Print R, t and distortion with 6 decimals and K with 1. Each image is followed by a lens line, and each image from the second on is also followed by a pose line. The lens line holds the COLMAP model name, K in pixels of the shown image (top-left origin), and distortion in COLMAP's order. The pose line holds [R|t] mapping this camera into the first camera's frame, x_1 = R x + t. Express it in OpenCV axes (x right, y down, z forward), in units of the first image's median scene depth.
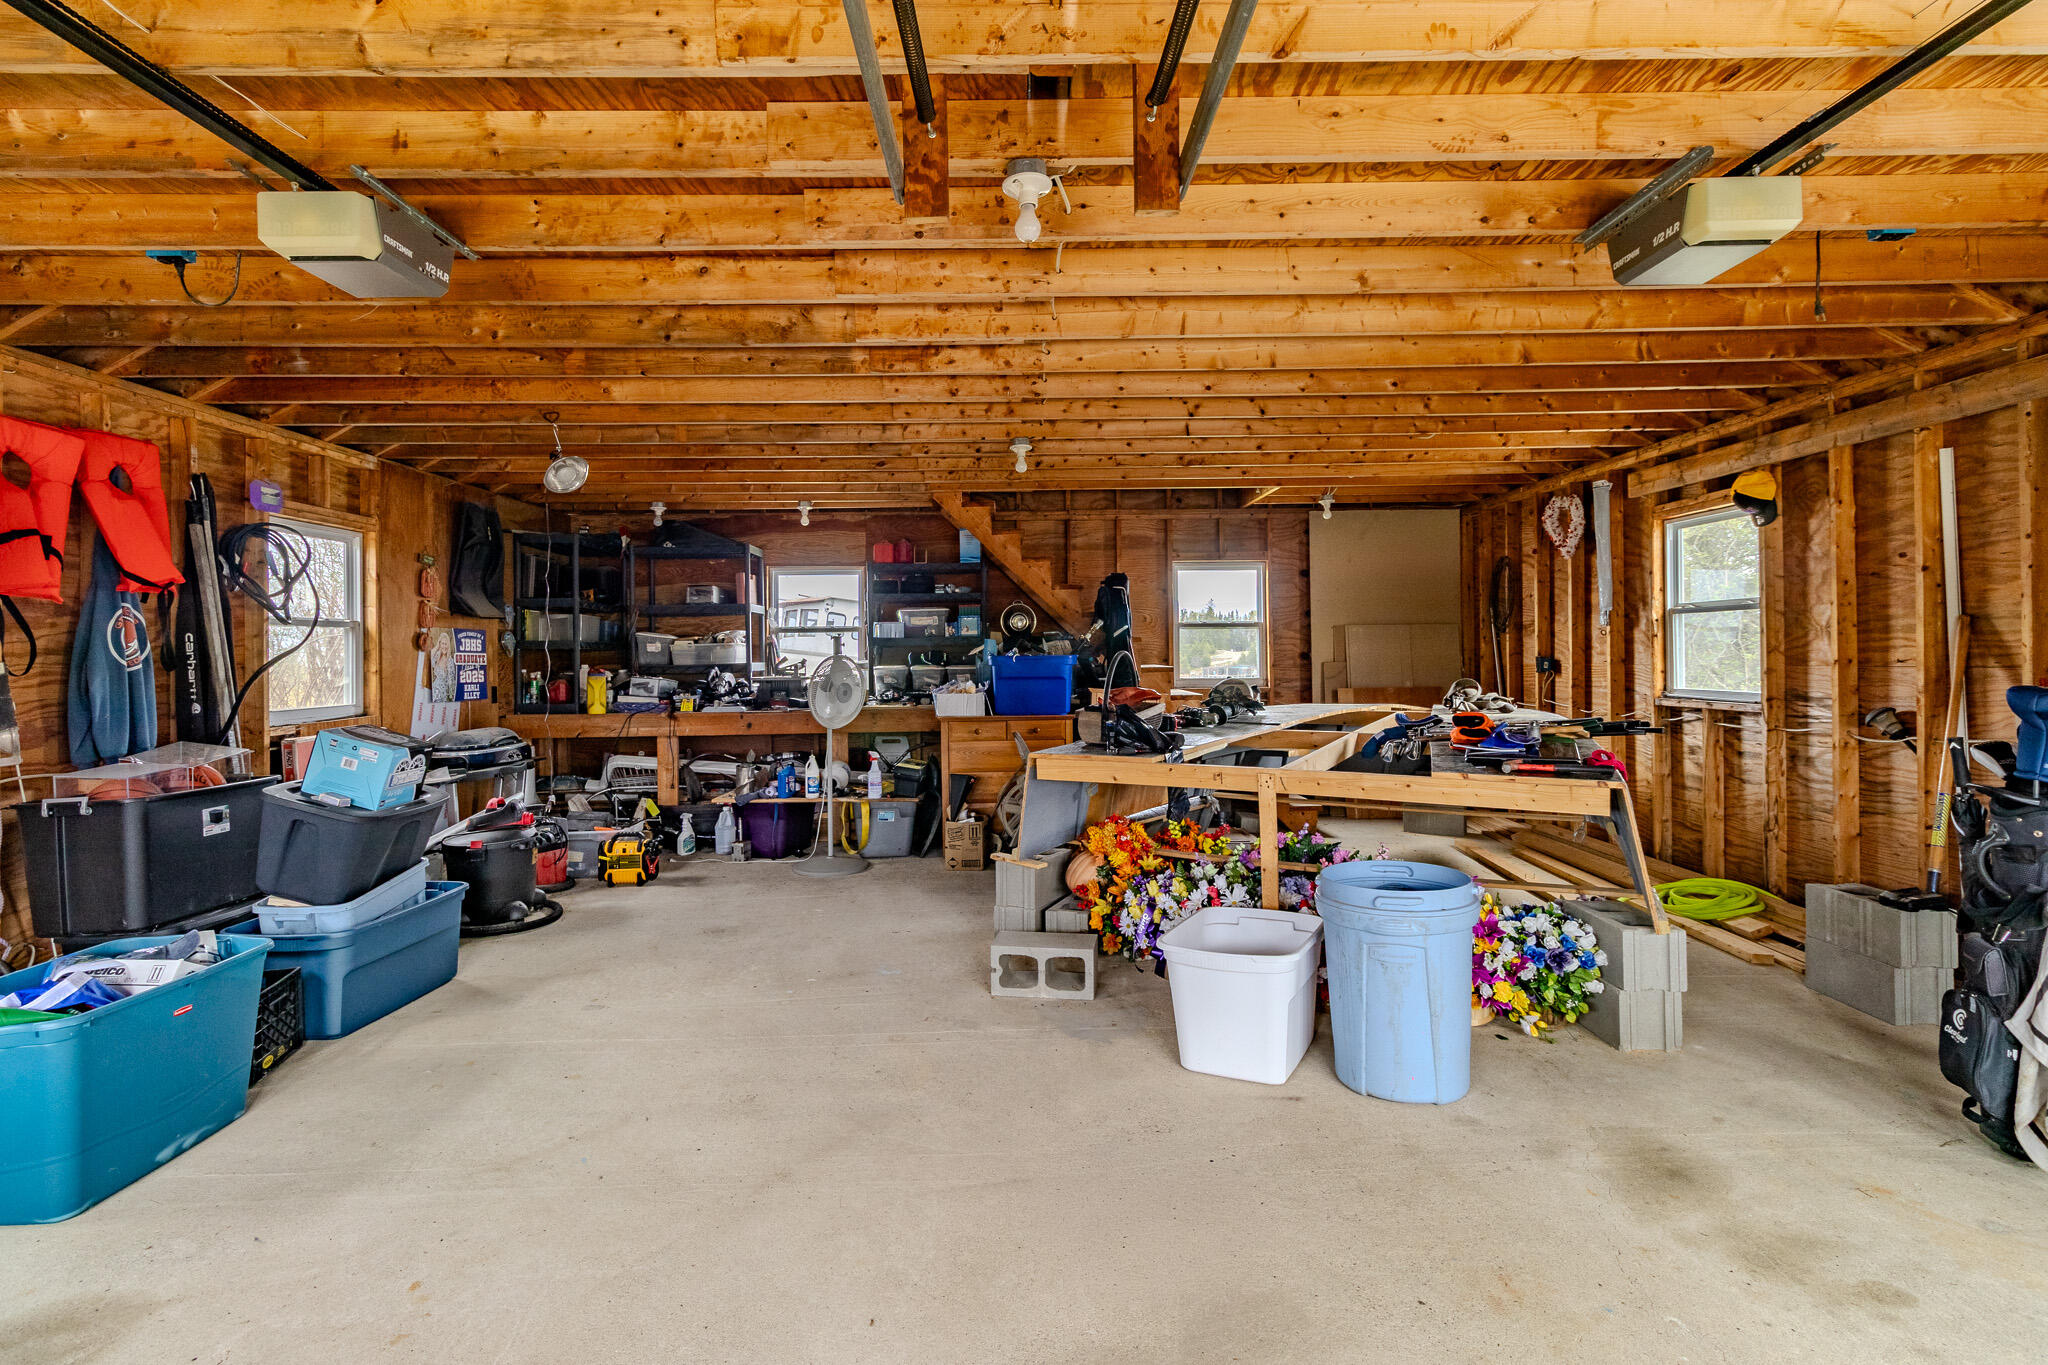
lens RADIAL K [[975.0, 0, 1028.4], [0, 975.0, 646.5], [0, 0, 1]] dist [0.003726, 0.000235]
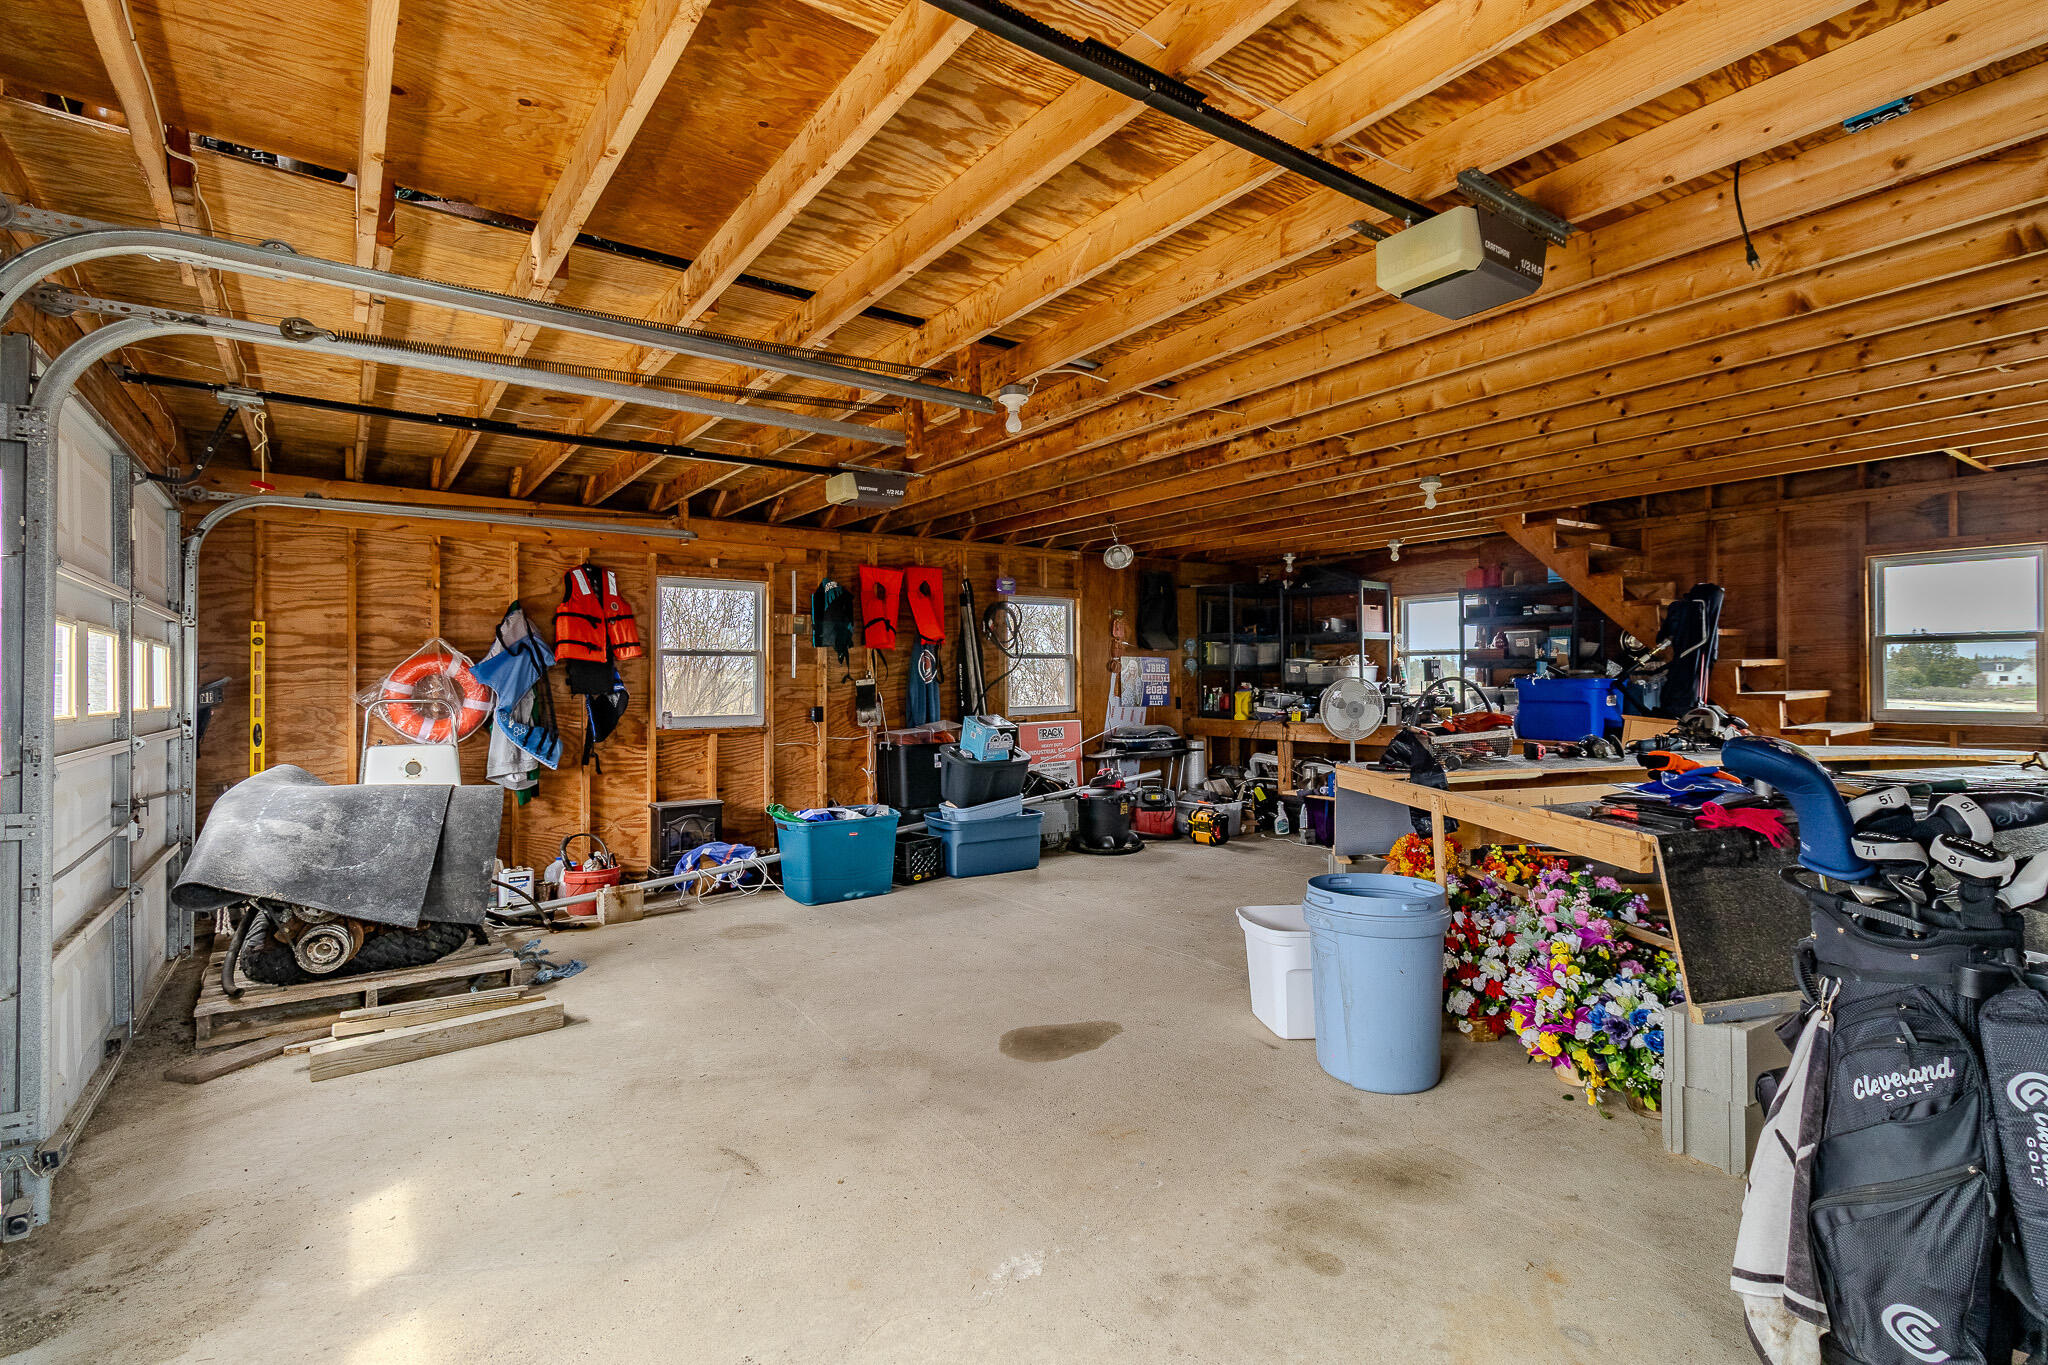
lens RADIAL K [[949.4, 0, 1030.6], [0, 949.4, 673.3], [0, 0, 1]] dist [0.001087, 0.000883]
pose [[0.572620, 0.004000, -0.819811, 0.627049], [0.005248, 0.999950, 0.008545, -0.009168], [0.819804, -0.009195, 0.572570, 0.044467]]
